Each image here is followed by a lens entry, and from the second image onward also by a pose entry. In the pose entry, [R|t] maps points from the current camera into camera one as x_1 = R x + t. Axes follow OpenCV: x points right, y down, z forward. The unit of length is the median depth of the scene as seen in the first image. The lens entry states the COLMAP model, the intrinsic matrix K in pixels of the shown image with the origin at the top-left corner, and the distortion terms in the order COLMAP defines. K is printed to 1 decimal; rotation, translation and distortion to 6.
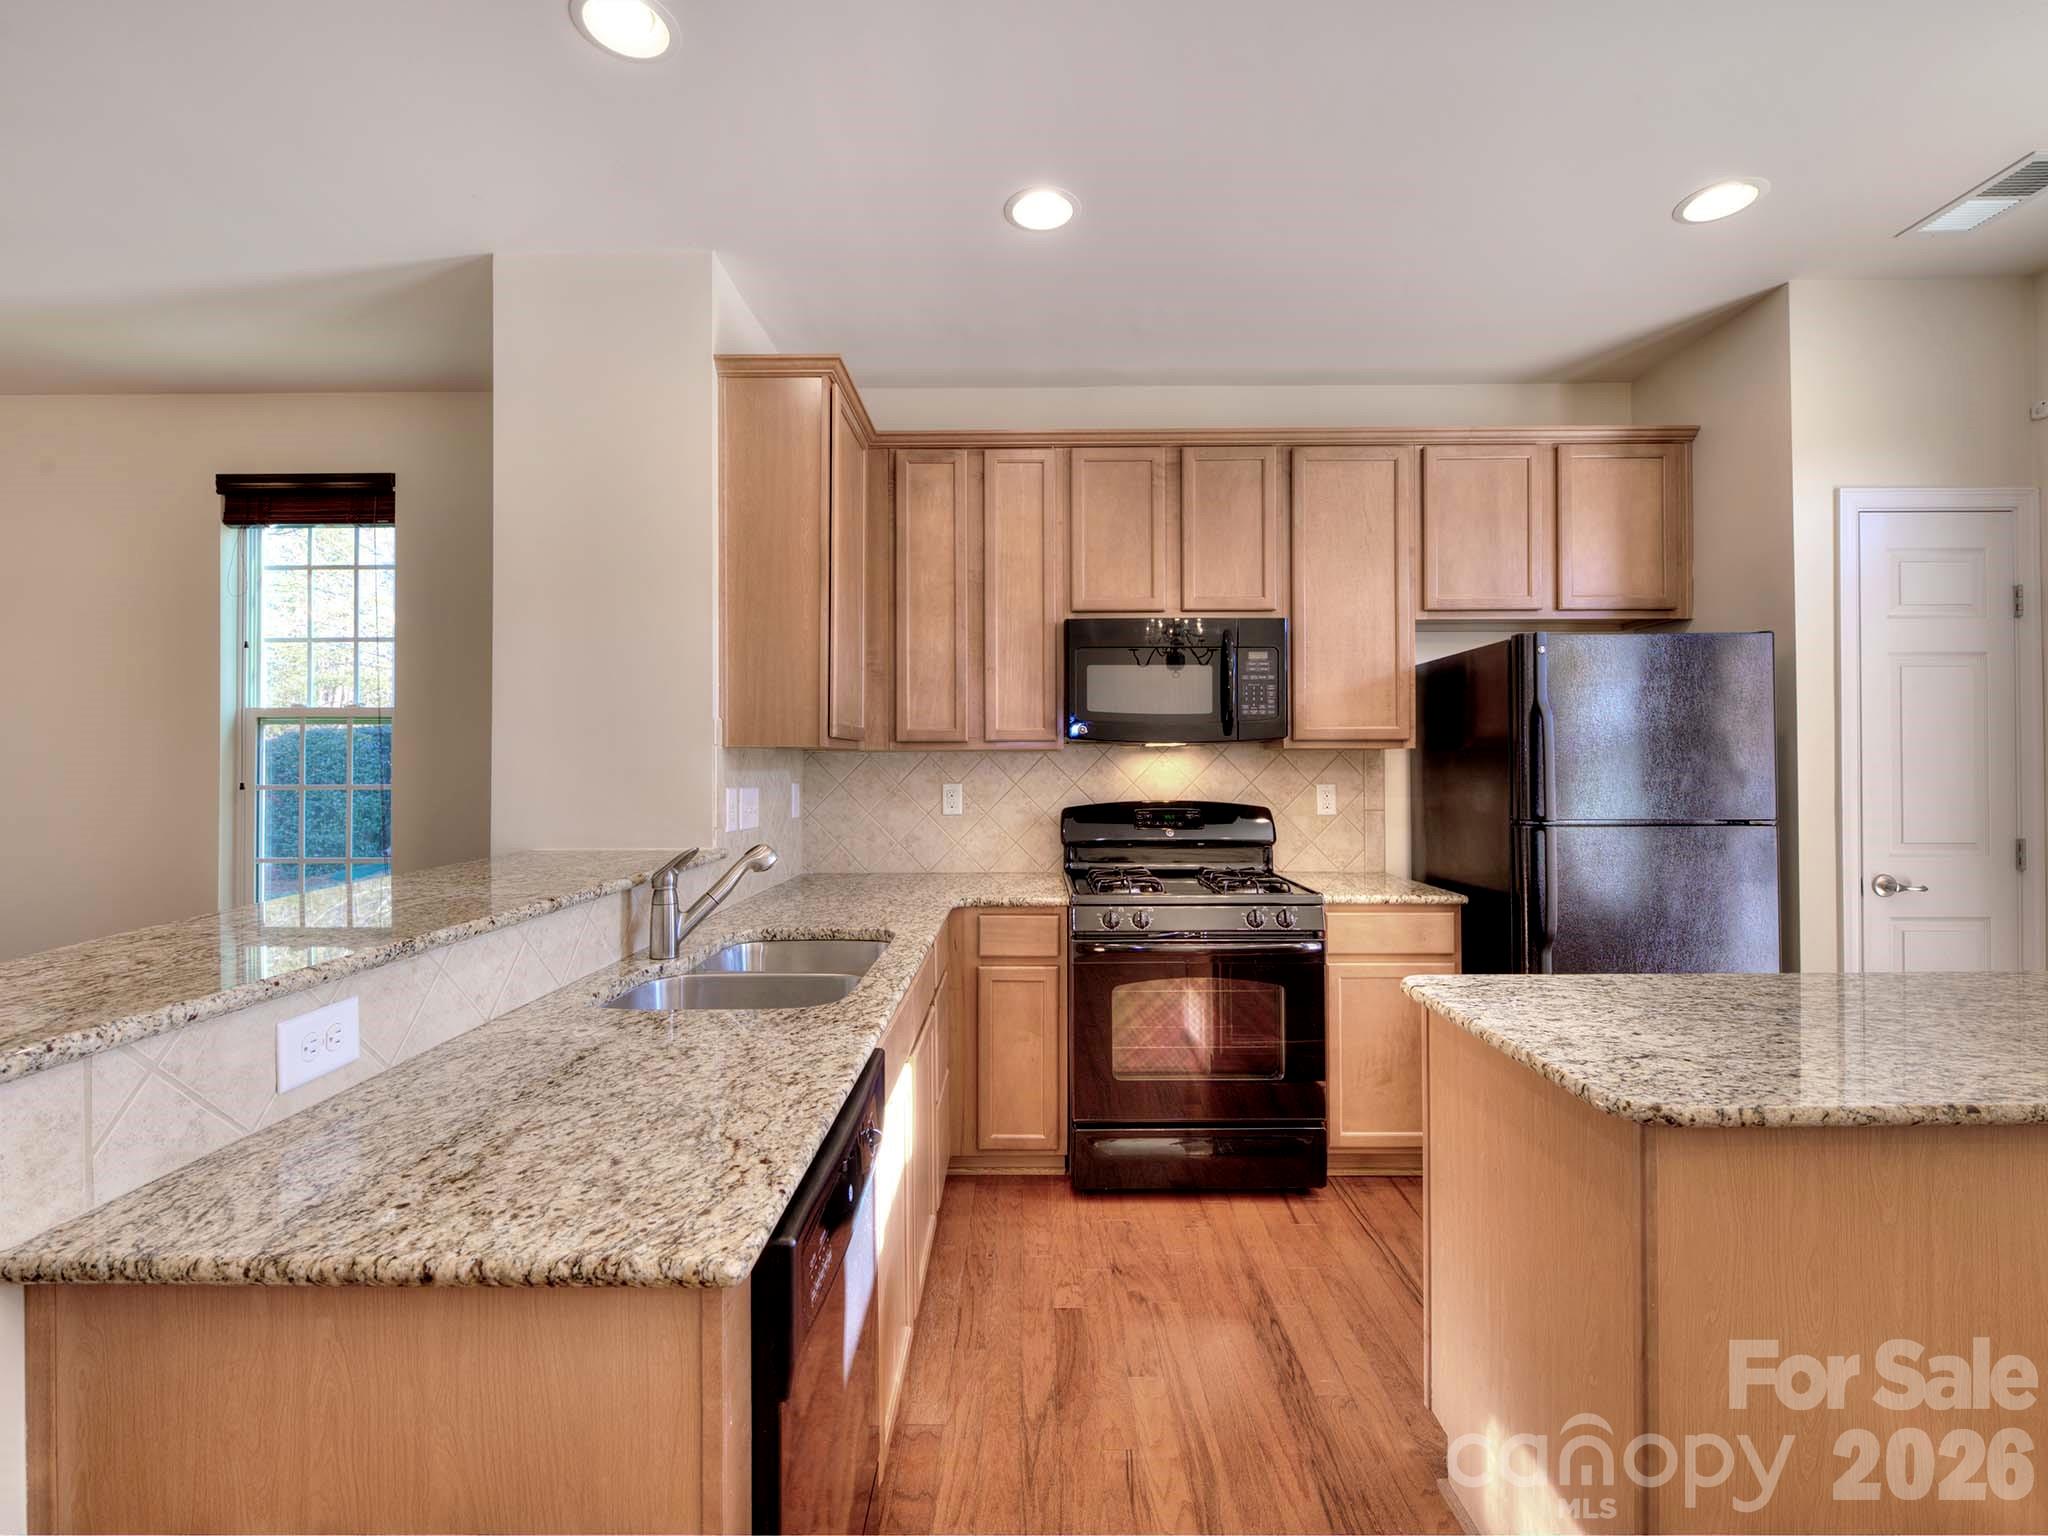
lens RADIAL K [[907.4, 0, 1023.1], [0, 907.4, 759.1], [0, 0, 1]] dist [0.003153, -0.003901]
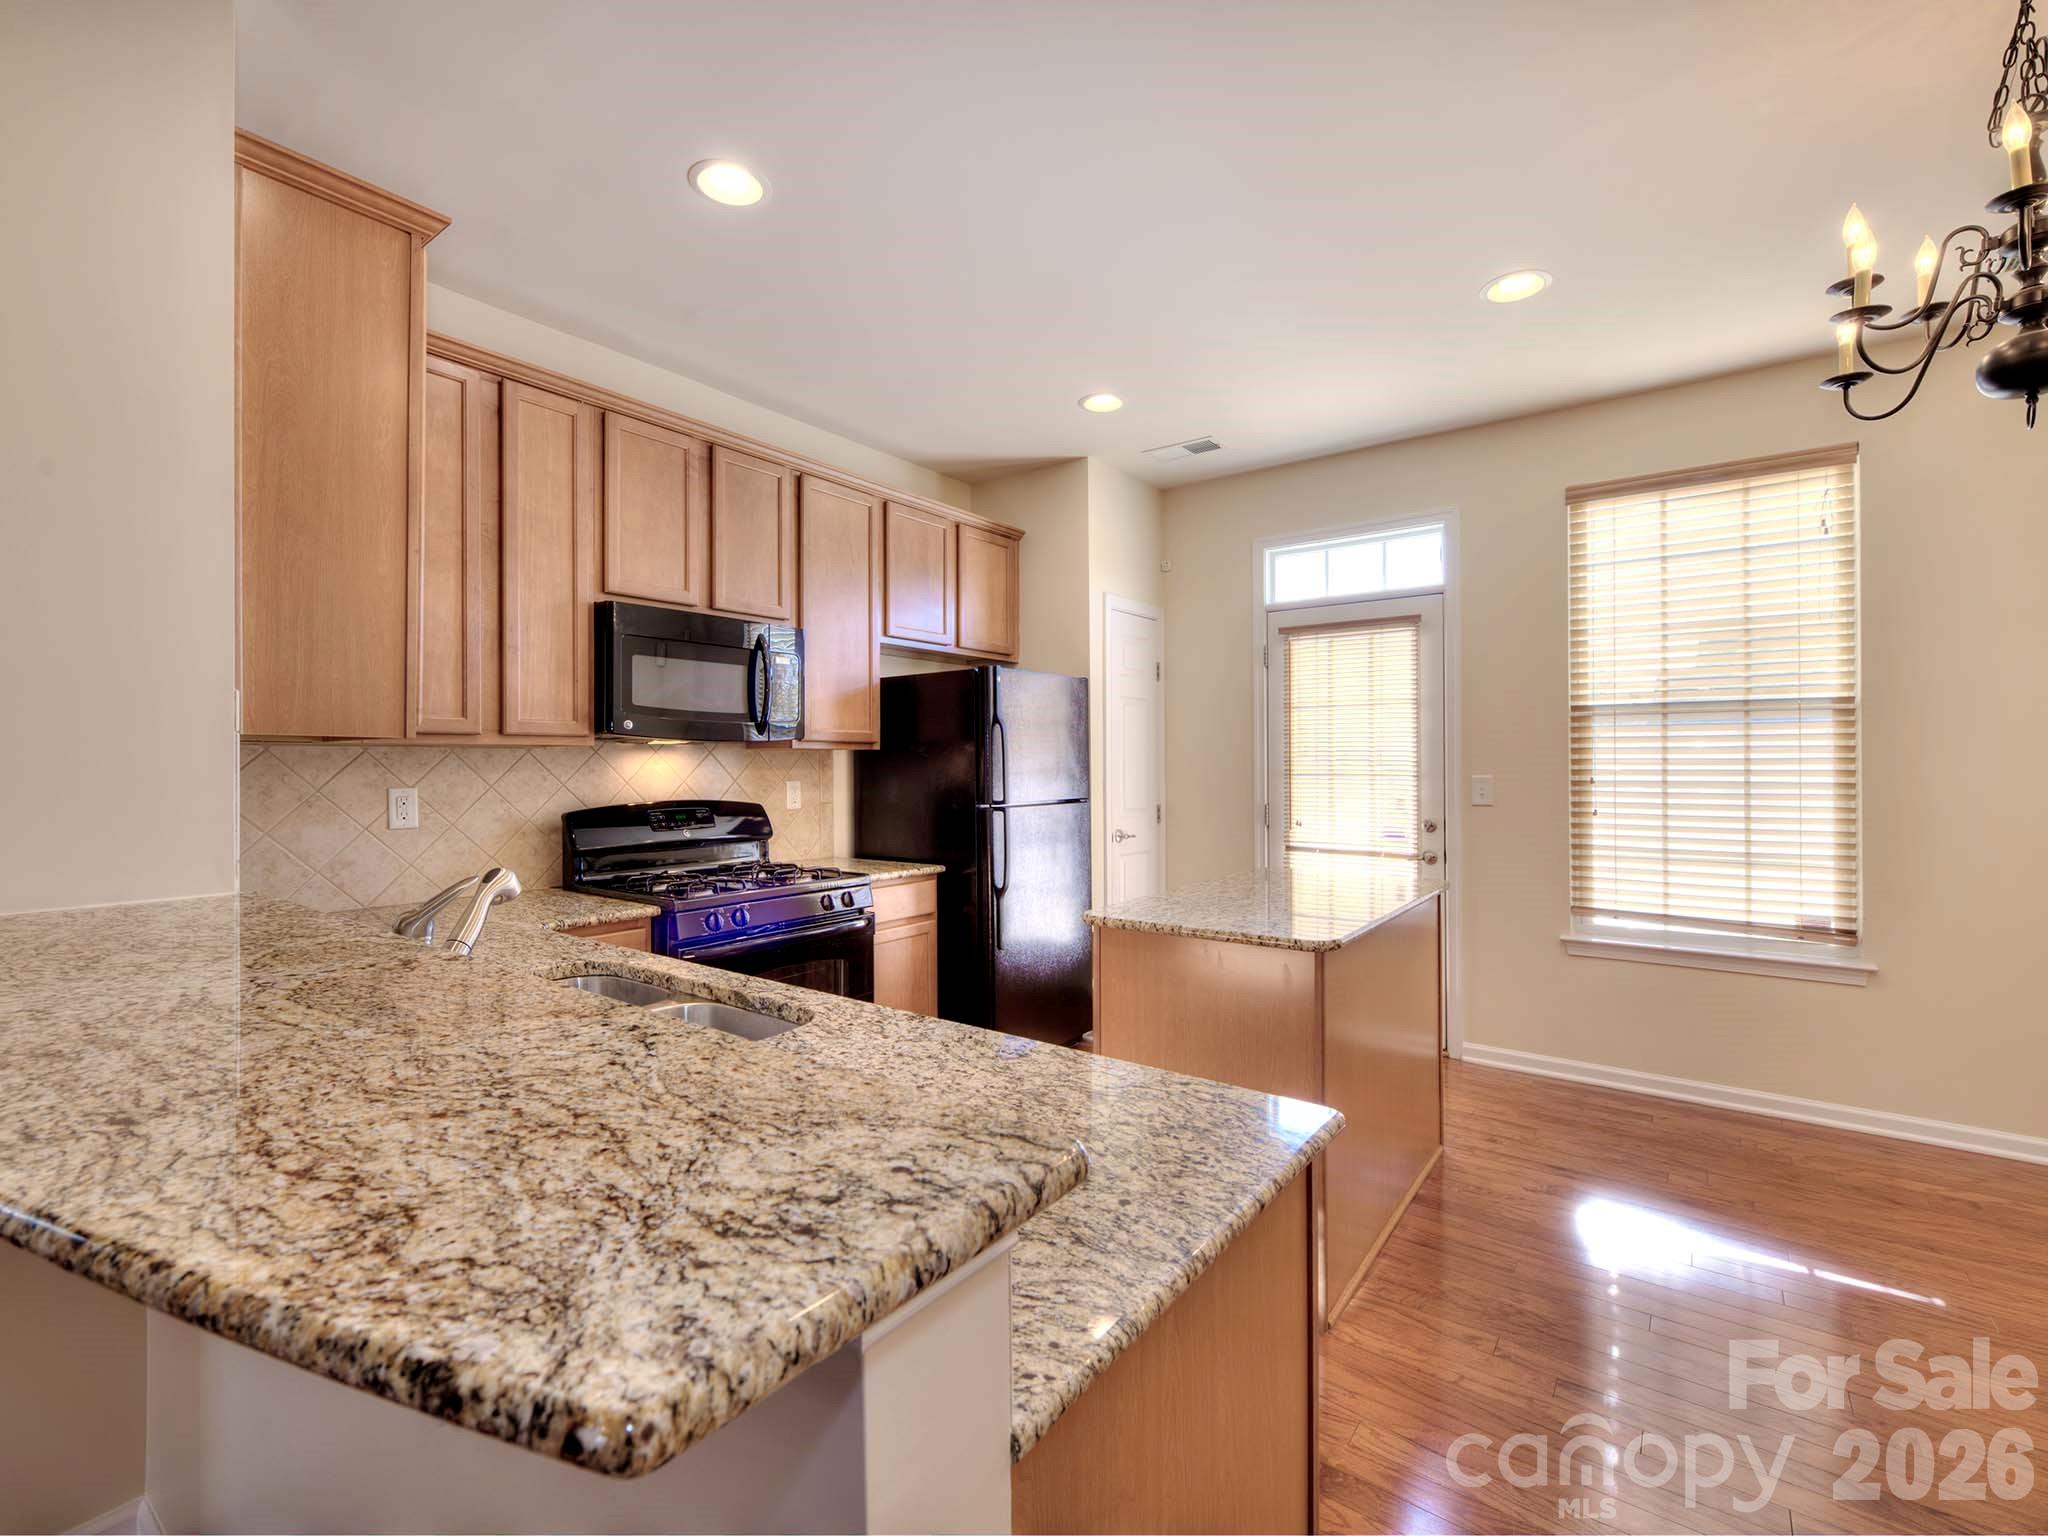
lens RADIAL K [[907.4, 0, 1018.6], [0, 907.4, 757.9], [0, 0, 1]] dist [0.003153, -0.003901]
pose [[0.594658, 0.005542, 0.803959, -0.430732], [-0.003441, 0.999985, -0.004349, 0.003592], [-0.803971, -0.000181, 0.594668, 0.140318]]
